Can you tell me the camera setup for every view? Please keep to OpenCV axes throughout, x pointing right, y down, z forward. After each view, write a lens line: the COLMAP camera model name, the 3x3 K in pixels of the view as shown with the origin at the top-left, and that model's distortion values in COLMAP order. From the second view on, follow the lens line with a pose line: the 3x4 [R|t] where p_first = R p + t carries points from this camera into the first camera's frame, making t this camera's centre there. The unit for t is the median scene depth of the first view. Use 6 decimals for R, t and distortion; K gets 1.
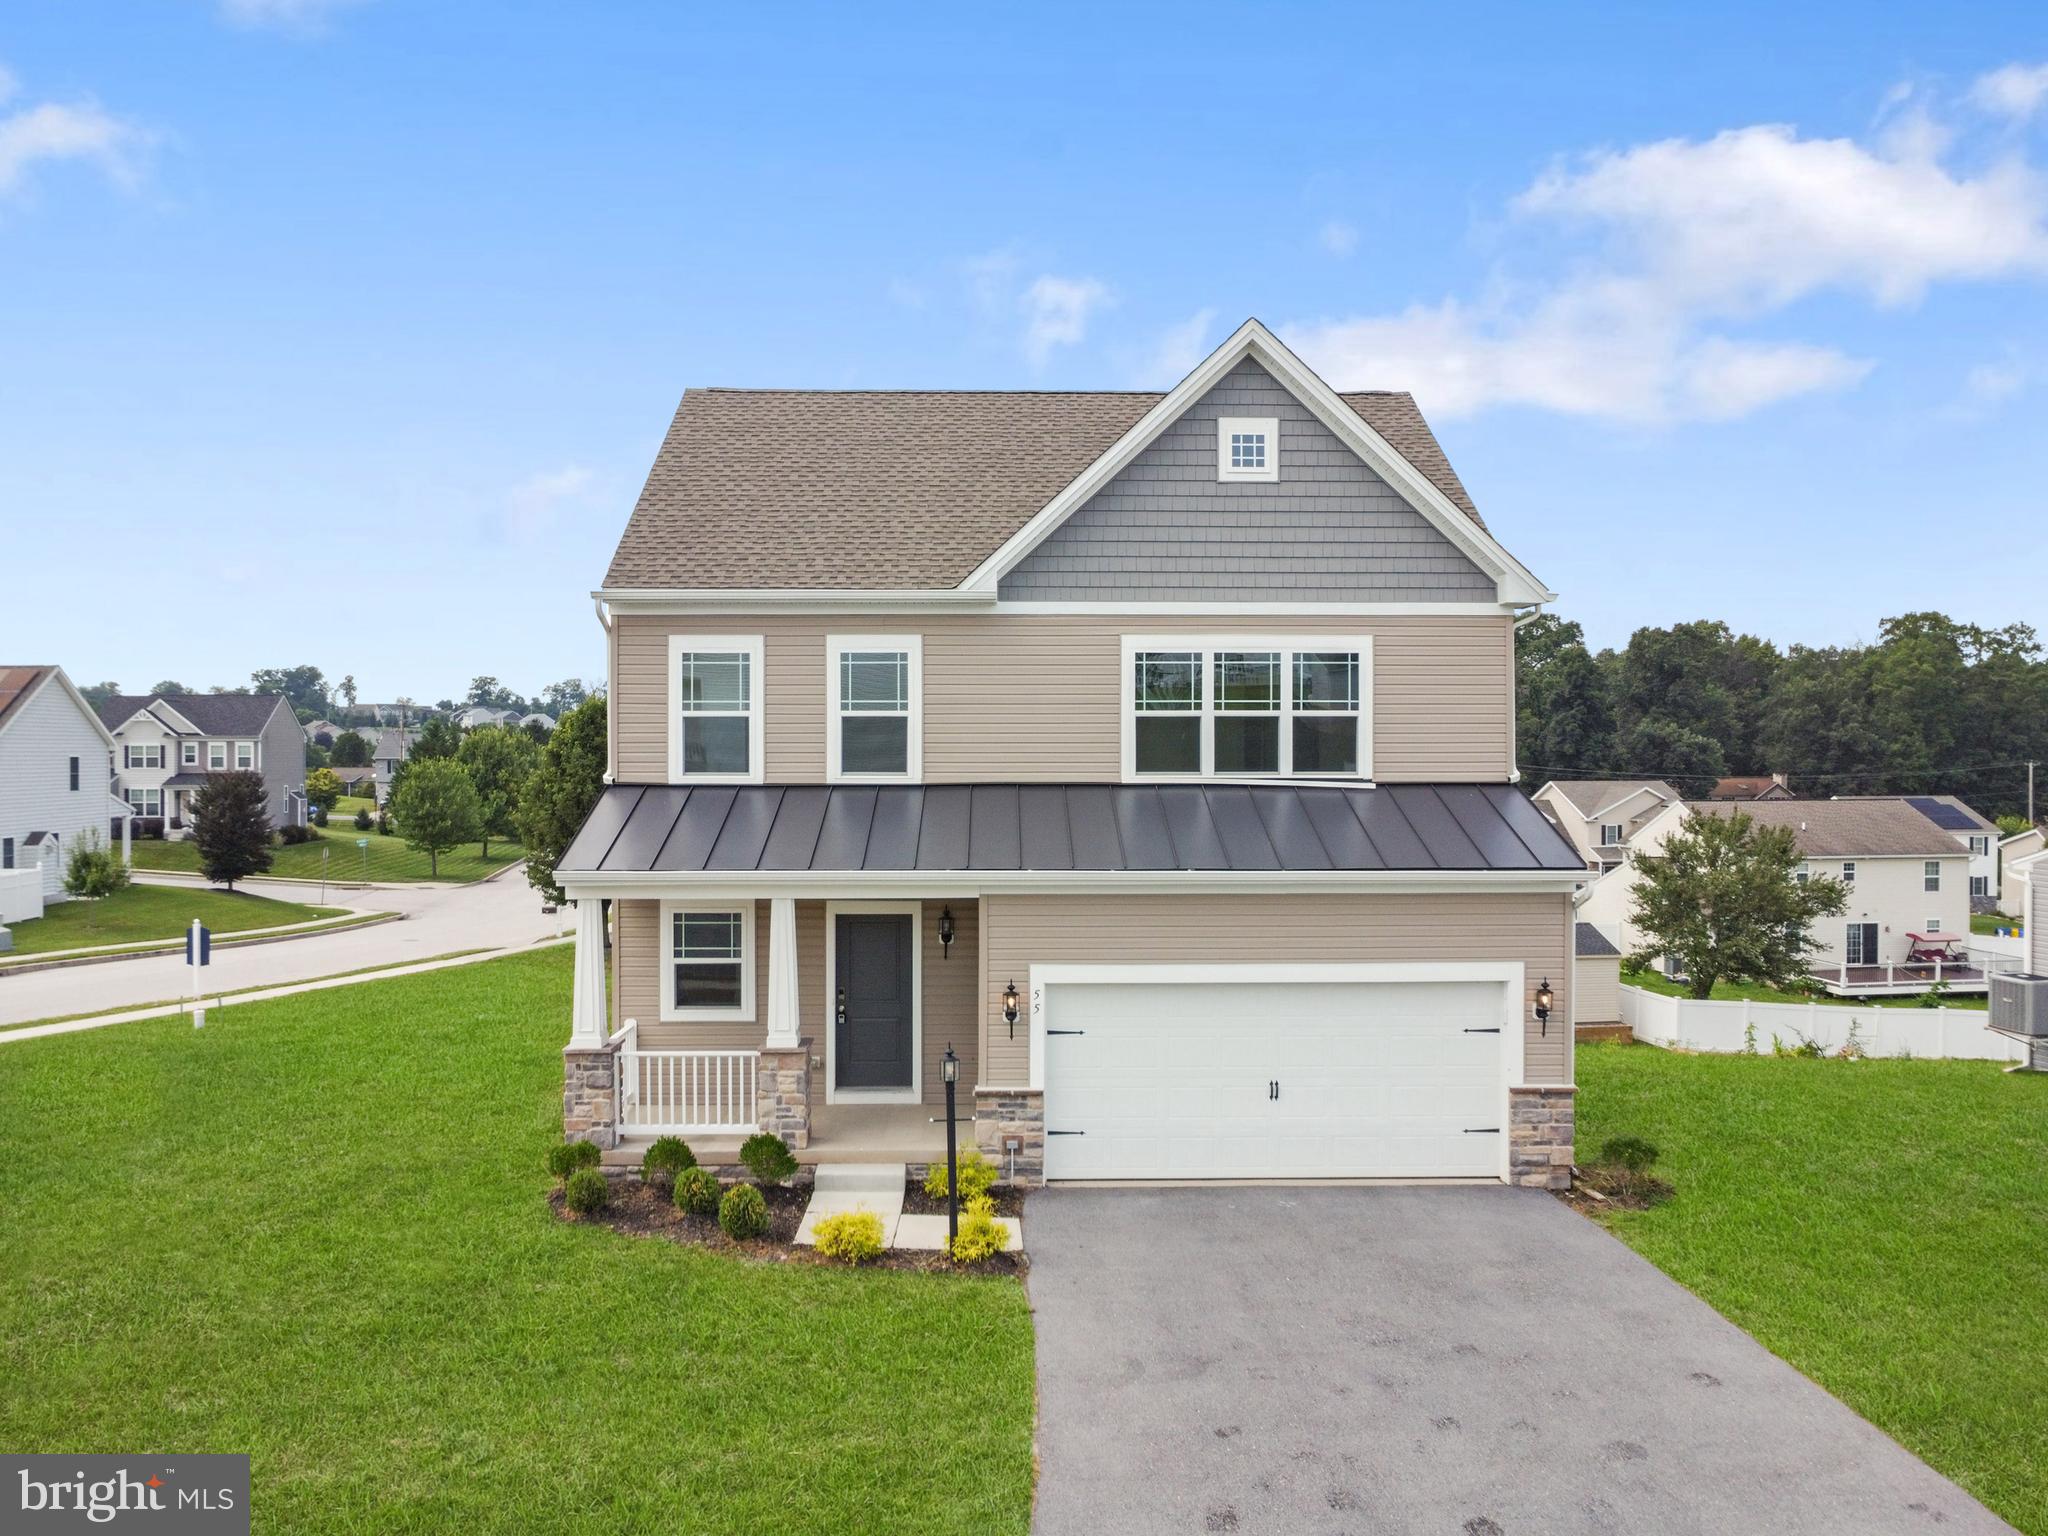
lens RADIAL K [[1499.7, 0, 1015.3], [0, 1499.7, 763.6], [0, 0, 1]] dist [-0.026951, -0.004020]
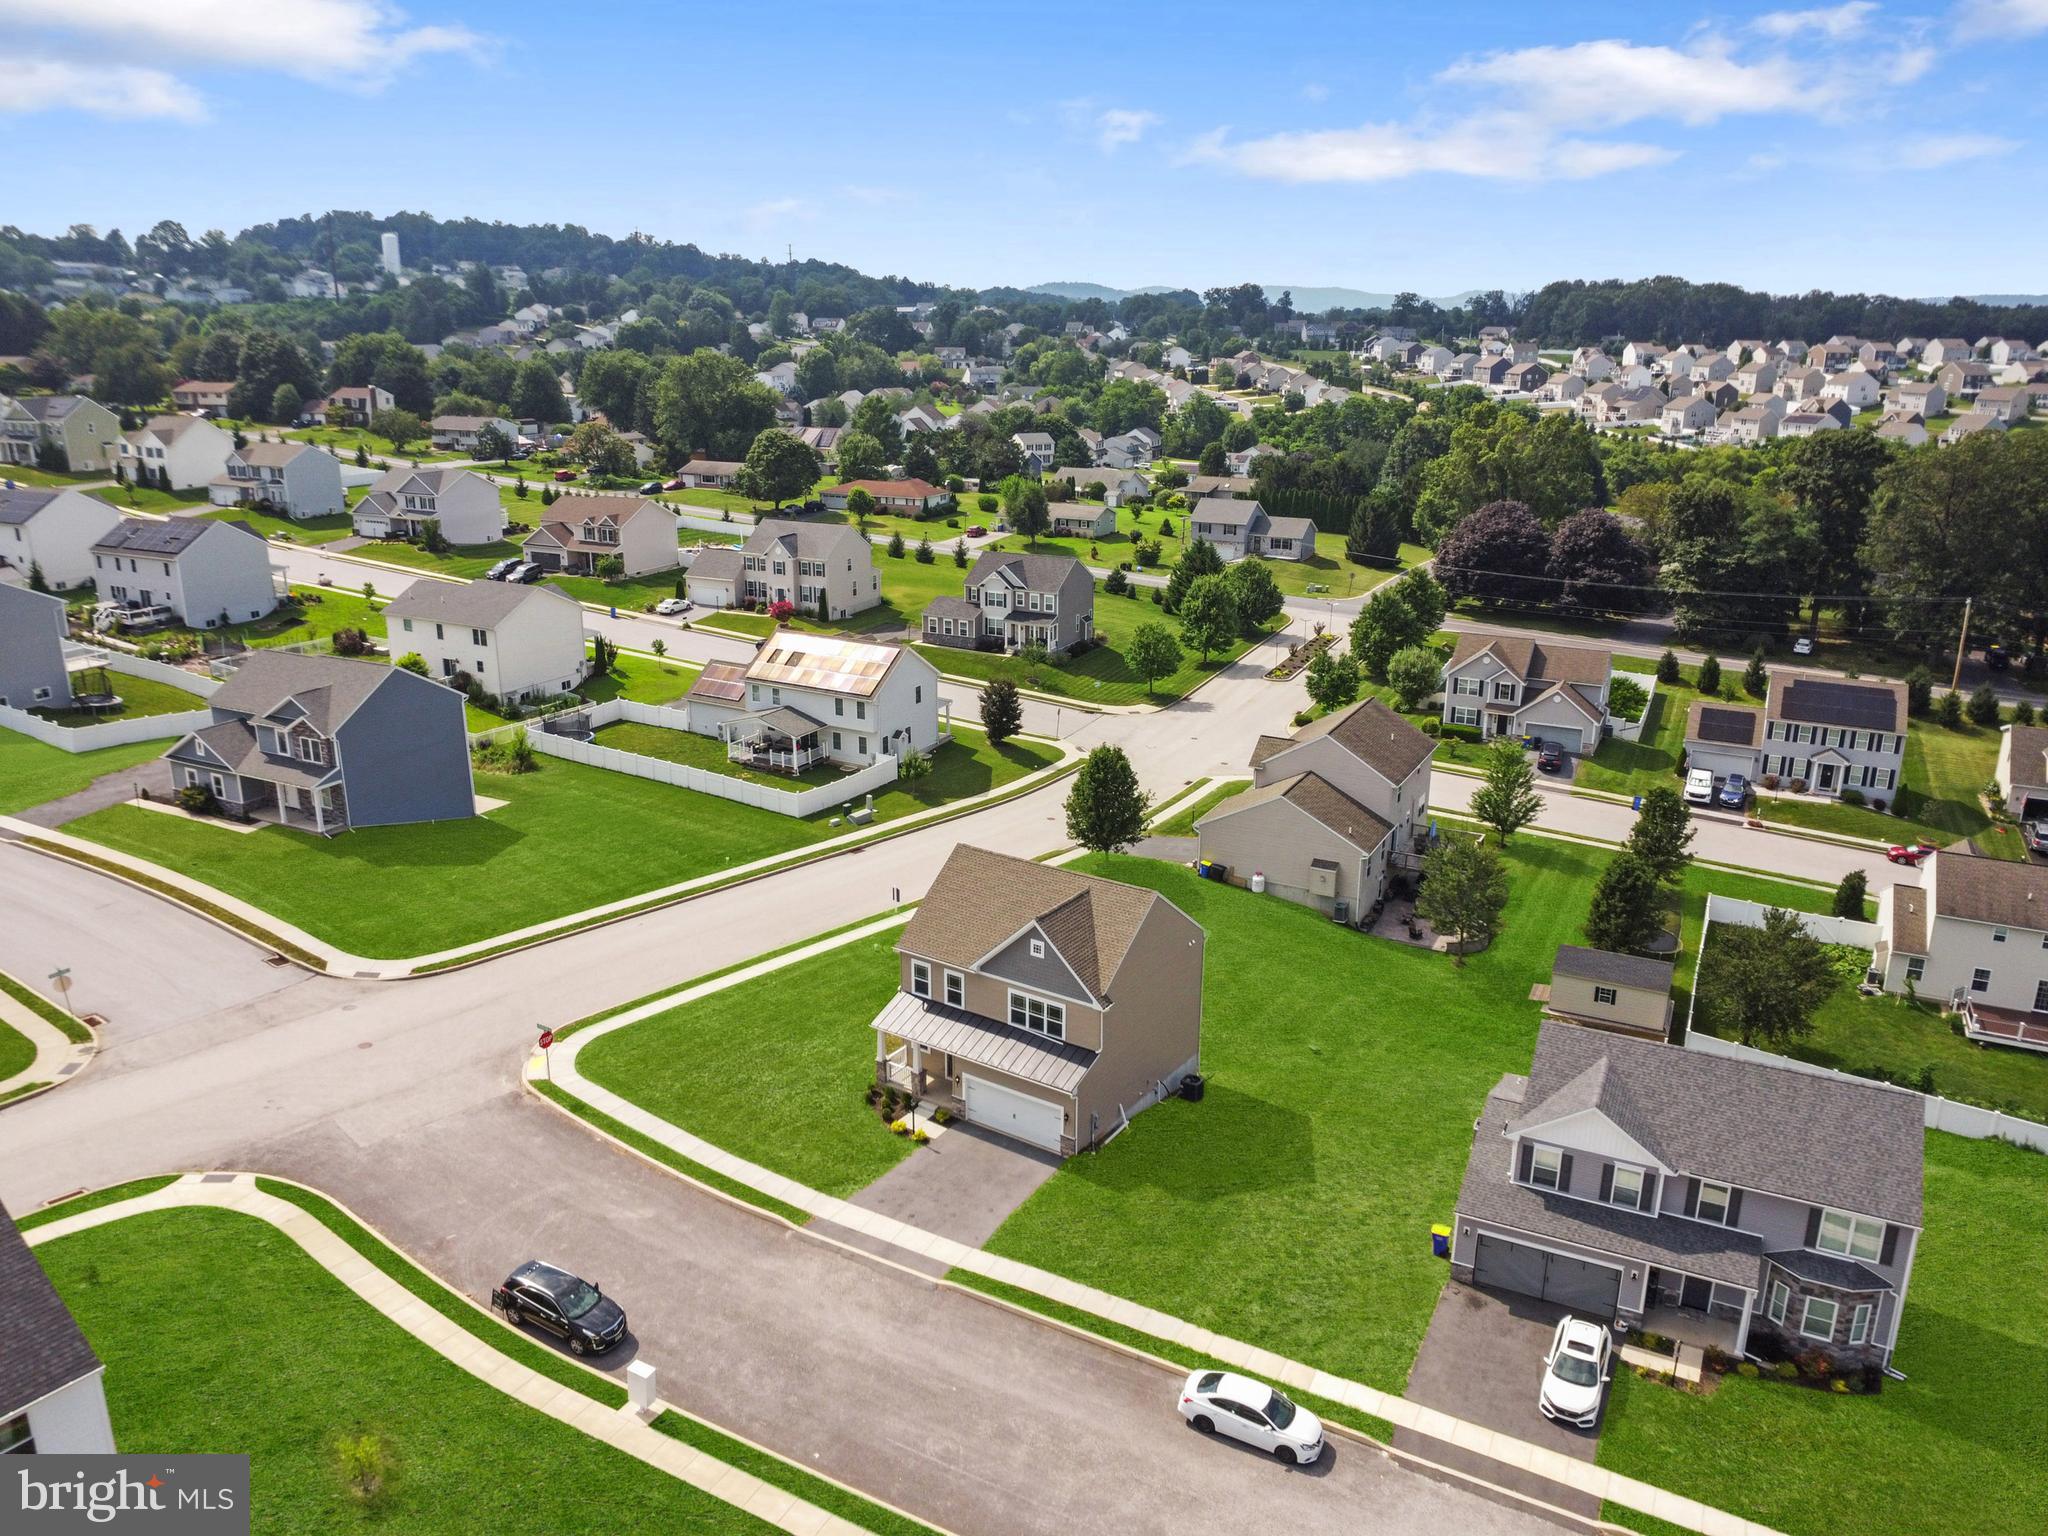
lens RADIAL K [[1493.2, 0, 1017.8], [0, 1493.2, 764.3], [0, 0, 1]] dist [-0.026183, -0.003698]
pose [[0.817304, 0.174347, -0.549198, 2.006958], [-0.009829, 0.957205, 0.289244, -1.668932], [0.576123, -0.231002, 0.784041, -1.731045]]
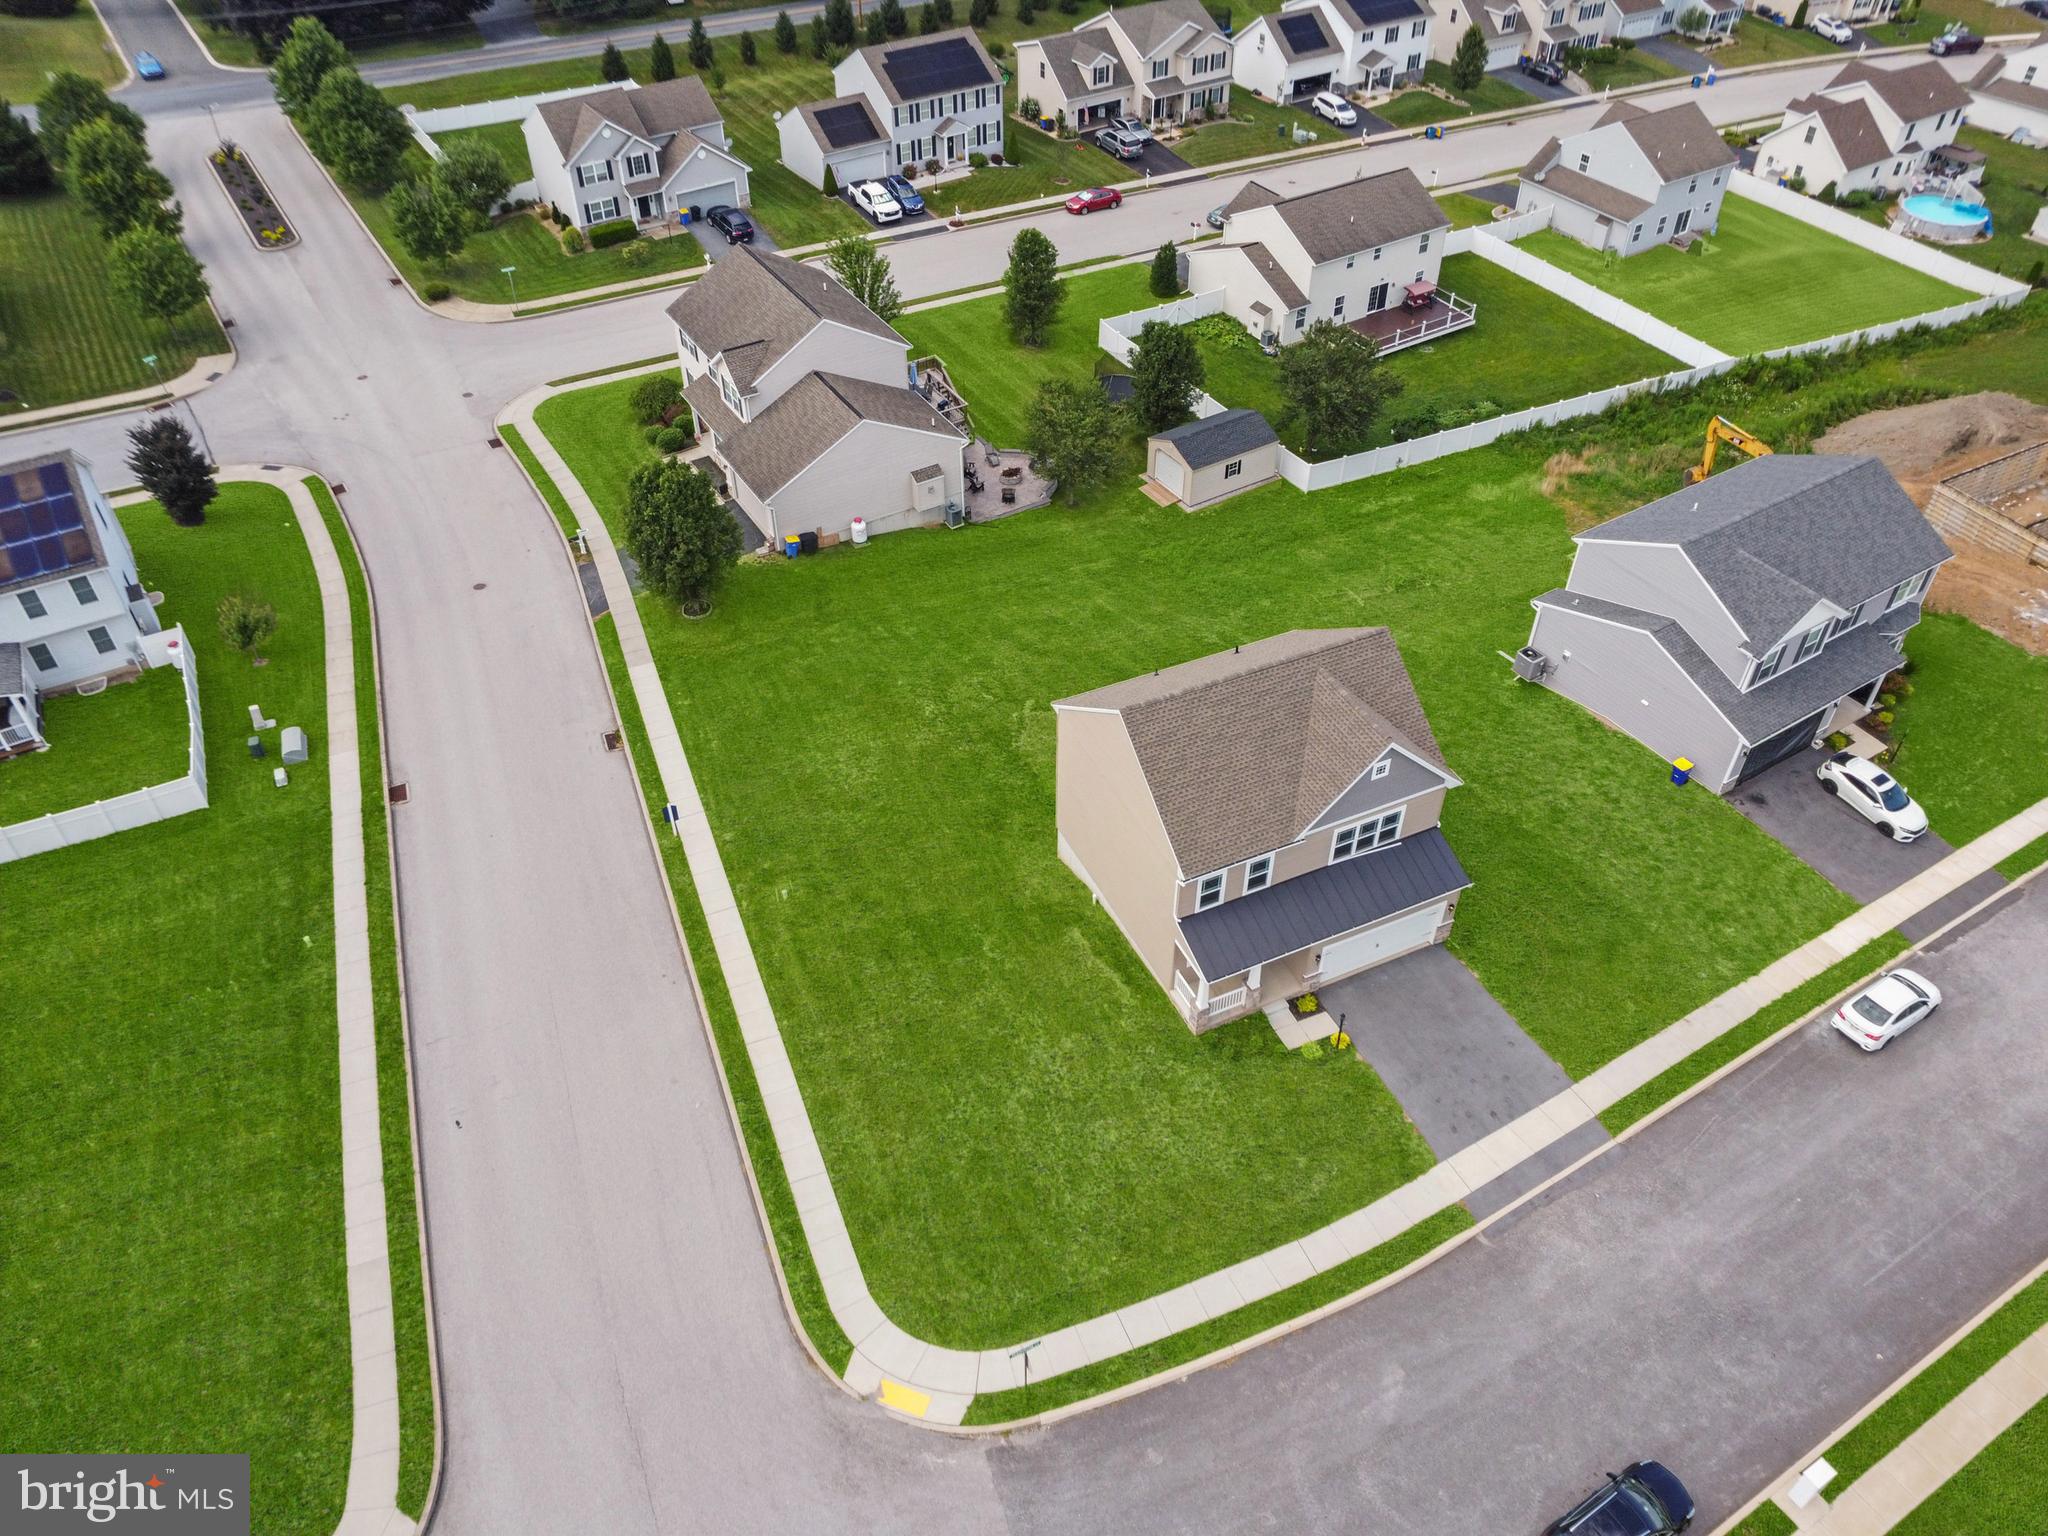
lens RADIAL K [[1493.2, 0, 1017.8], [0, 1493.2, 764.3], [0, 0, 1]] dist [-0.026183, -0.003698]
pose [[0.916006, -0.275183, 0.291902, -1.297207], [0.011339, 0.745107, 0.666848, -2.109898], [-0.401004, -0.607527, 0.685643, -0.654541]]
